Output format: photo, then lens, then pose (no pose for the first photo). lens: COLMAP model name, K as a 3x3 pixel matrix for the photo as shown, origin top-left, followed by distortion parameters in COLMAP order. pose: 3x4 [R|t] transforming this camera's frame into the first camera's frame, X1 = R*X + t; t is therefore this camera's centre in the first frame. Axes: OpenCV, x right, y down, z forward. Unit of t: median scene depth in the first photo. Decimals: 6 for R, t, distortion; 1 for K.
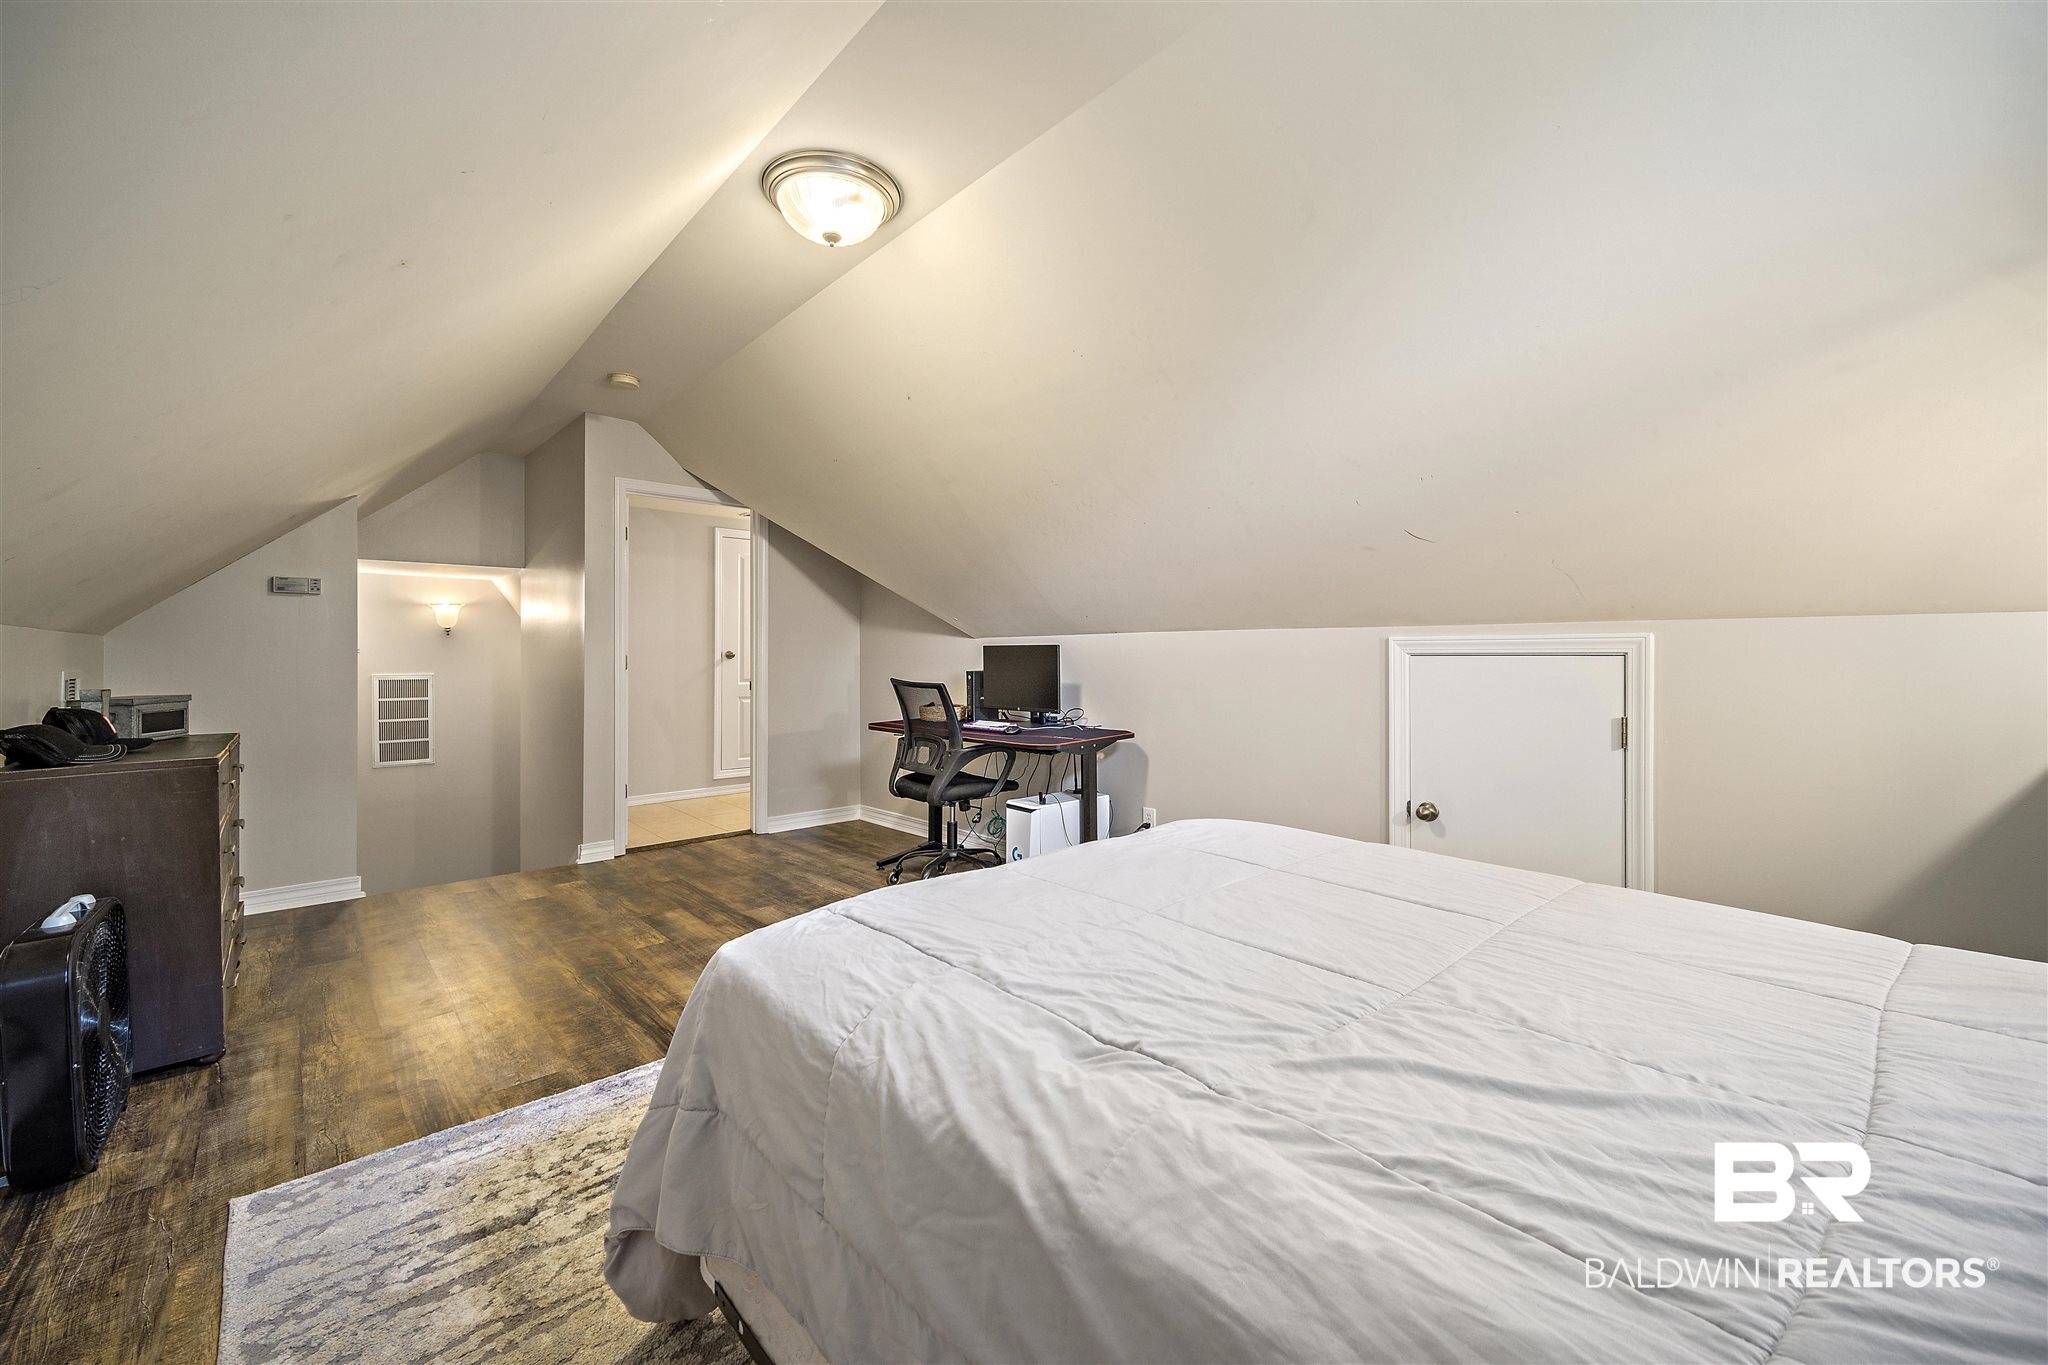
lens RADIAL K [[816.1, 0, 1022.6], [0, 816.1, 673.0], [0, 0, 1]] dist [0.008632, -0.000084]
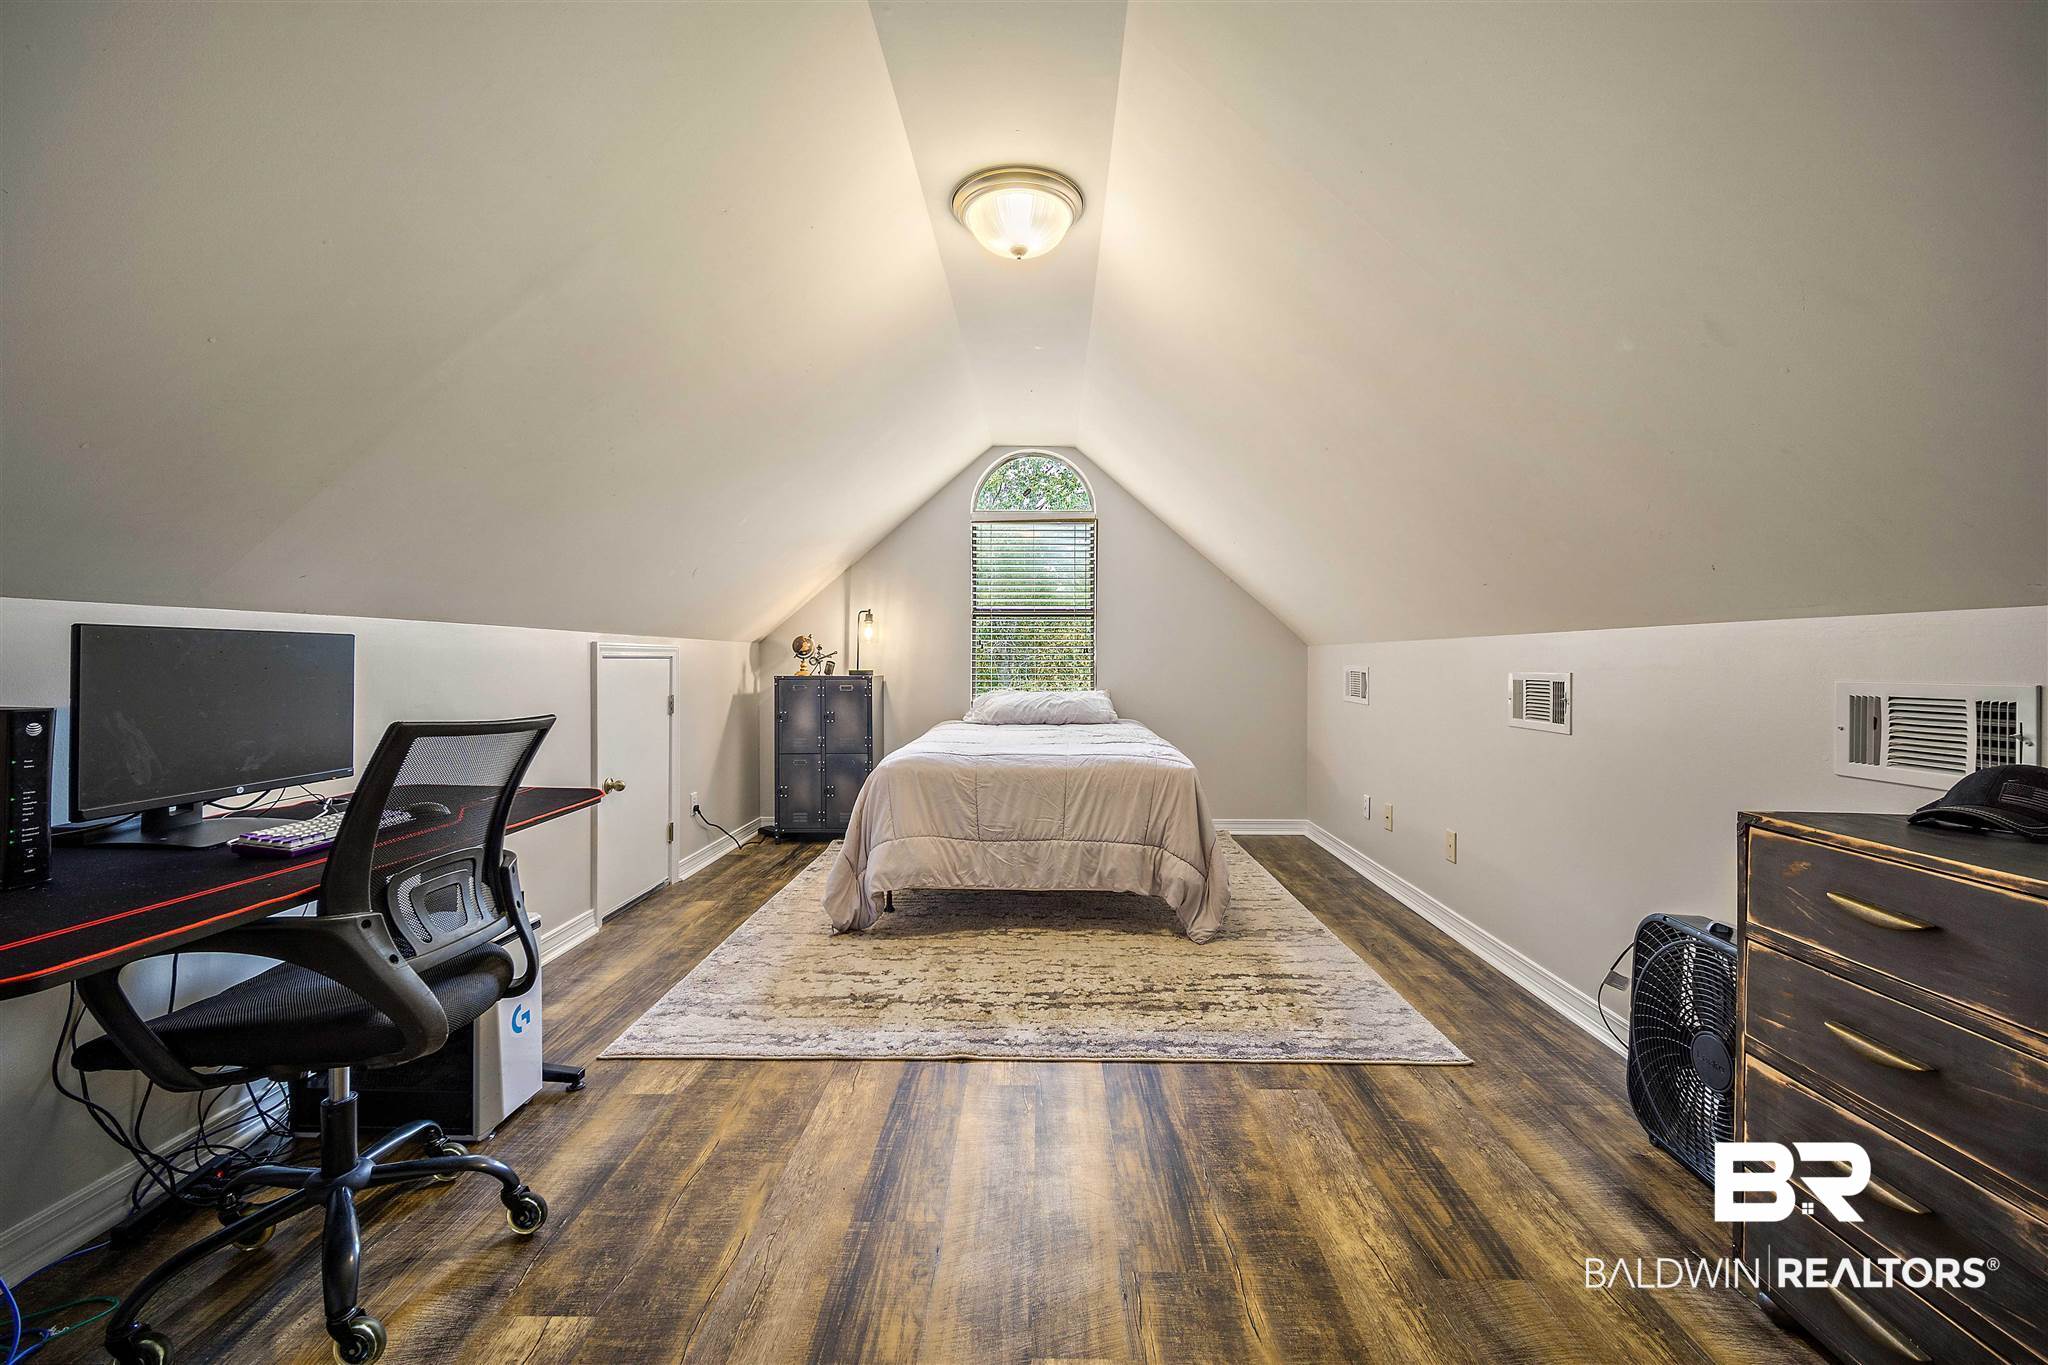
lens RADIAL K [[816.1, 0, 1022.6], [0, 816.1, 673.0], [0, 0, 1]] dist [0.008632, -0.000084]
pose [[-0.722354, -0.012971, 0.691402, -0.924317], [0.013938, 0.999348, 0.033310, -0.036215], [-0.691383, 0.033698, -0.721702, 1.684862]]
